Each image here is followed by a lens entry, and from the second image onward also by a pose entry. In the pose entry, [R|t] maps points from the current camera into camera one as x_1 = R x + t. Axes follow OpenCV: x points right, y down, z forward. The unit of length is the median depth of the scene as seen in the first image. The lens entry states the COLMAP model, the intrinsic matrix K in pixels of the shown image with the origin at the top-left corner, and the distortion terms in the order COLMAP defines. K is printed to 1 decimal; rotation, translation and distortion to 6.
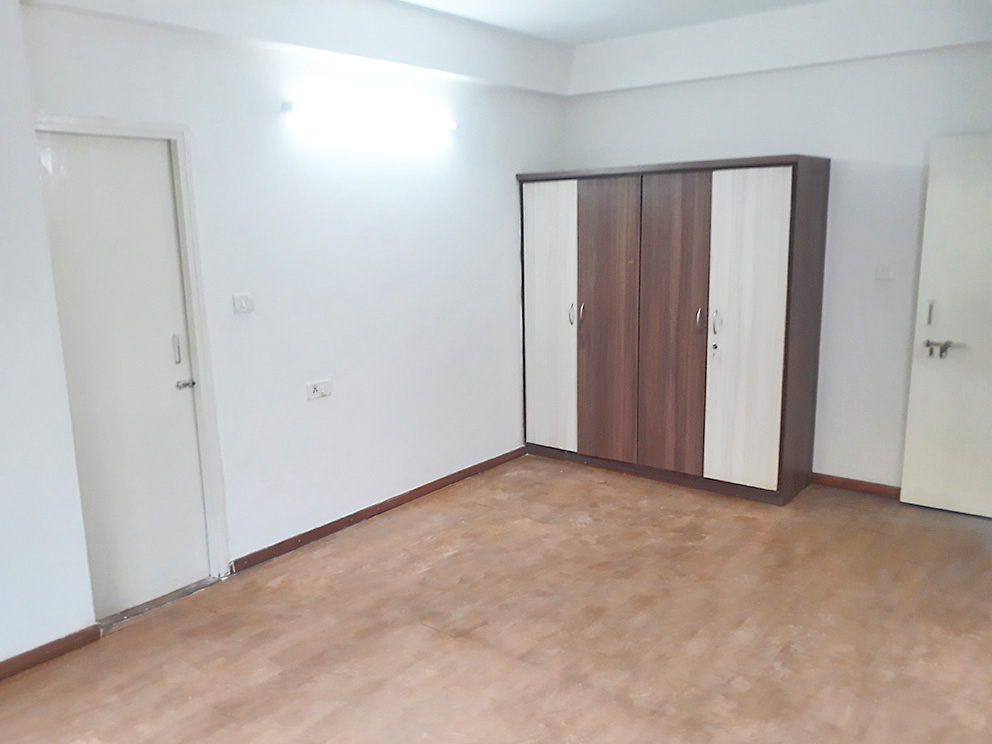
lens RADIAL K [[793.3, 0, 496.0], [0, 793.3, 372.0], [0, 0, 1]] dist [-0.010780, -0.007001]
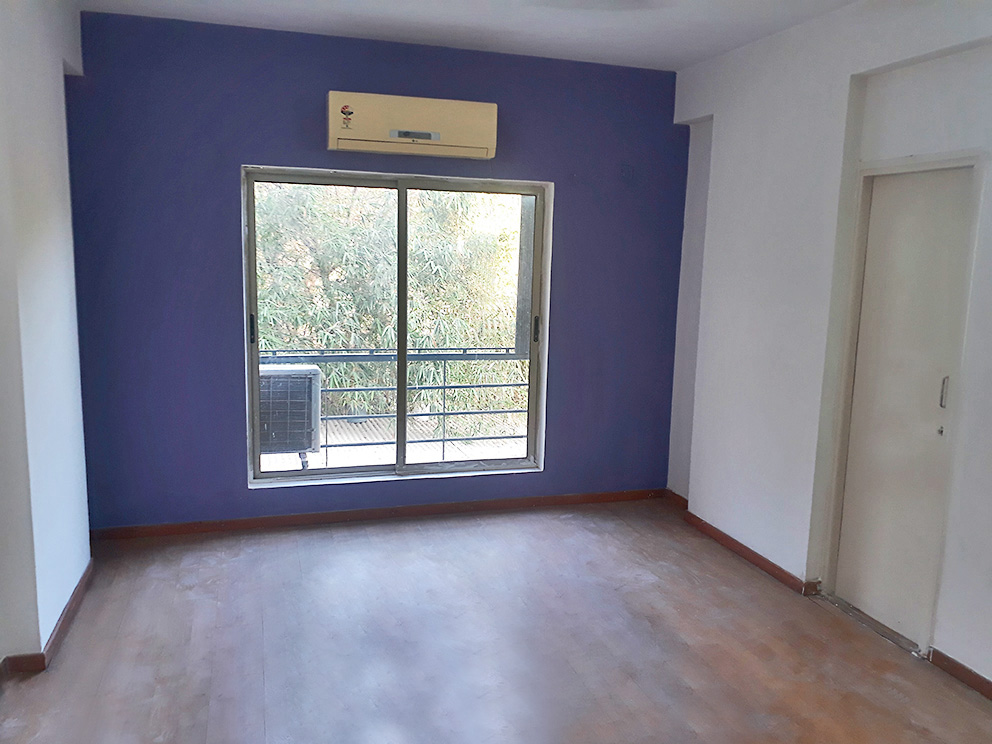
lens RADIAL K [[793.3, 0, 496.0], [0, 793.3, 372.0], [0, 0, 1]] dist [-0.010780, -0.007001]
pose [[-0.552135, 0.143405, -0.821329, 0.645723], [-0.173261, 0.943857, 0.281273, -0.221896], [0.815553, 0.297605, -0.496290, 1.041086]]
